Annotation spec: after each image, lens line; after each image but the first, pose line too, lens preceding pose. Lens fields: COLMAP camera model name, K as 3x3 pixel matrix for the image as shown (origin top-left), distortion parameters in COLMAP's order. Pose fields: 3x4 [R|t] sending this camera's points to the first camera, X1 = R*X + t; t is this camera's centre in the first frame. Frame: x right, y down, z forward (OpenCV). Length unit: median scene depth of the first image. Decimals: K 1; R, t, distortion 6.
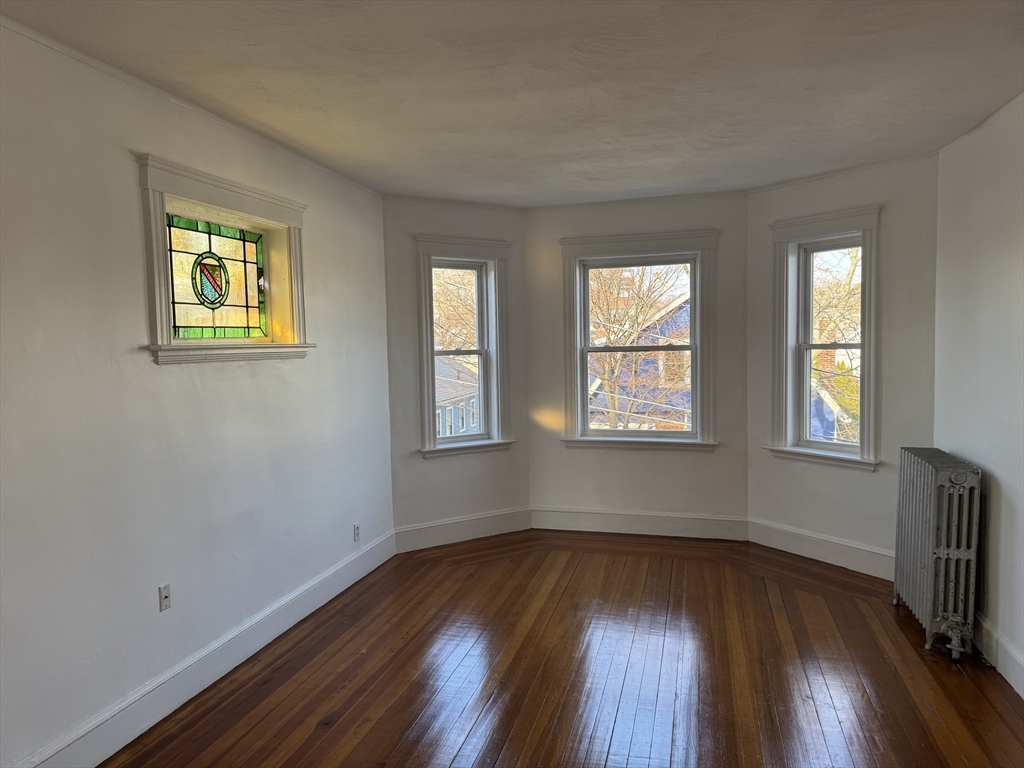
lens RADIAL K [[725.6, 0, 506.7], [0, 725.6, 378.4], [0, 0, 1]] dist [0.106844, -0.170814]
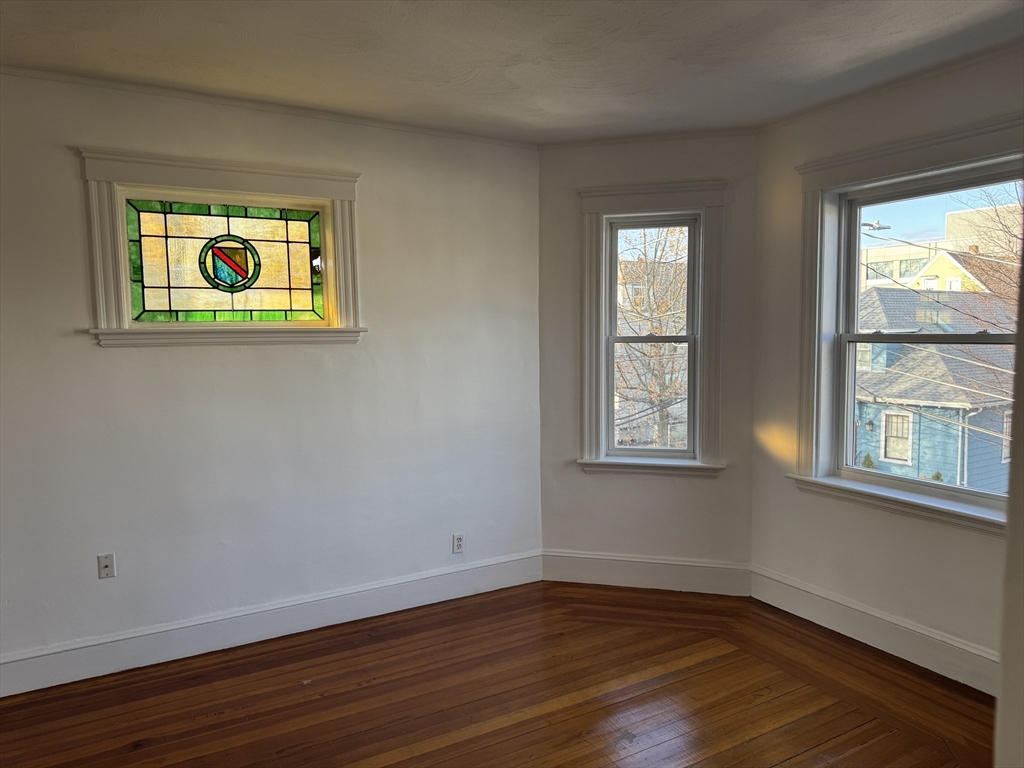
lens RADIAL K [[713.3, 0, 512.0], [0, 713.3, 384.0], [0, 0, 1]] dist [0.127666, -0.205874]
pose [[0.696455, 0.062413, -0.714882, 0.524564], [-0.037233, 0.998012, 0.050859, -0.031537], [0.716634, -0.008804, 0.697394, 0.535016]]
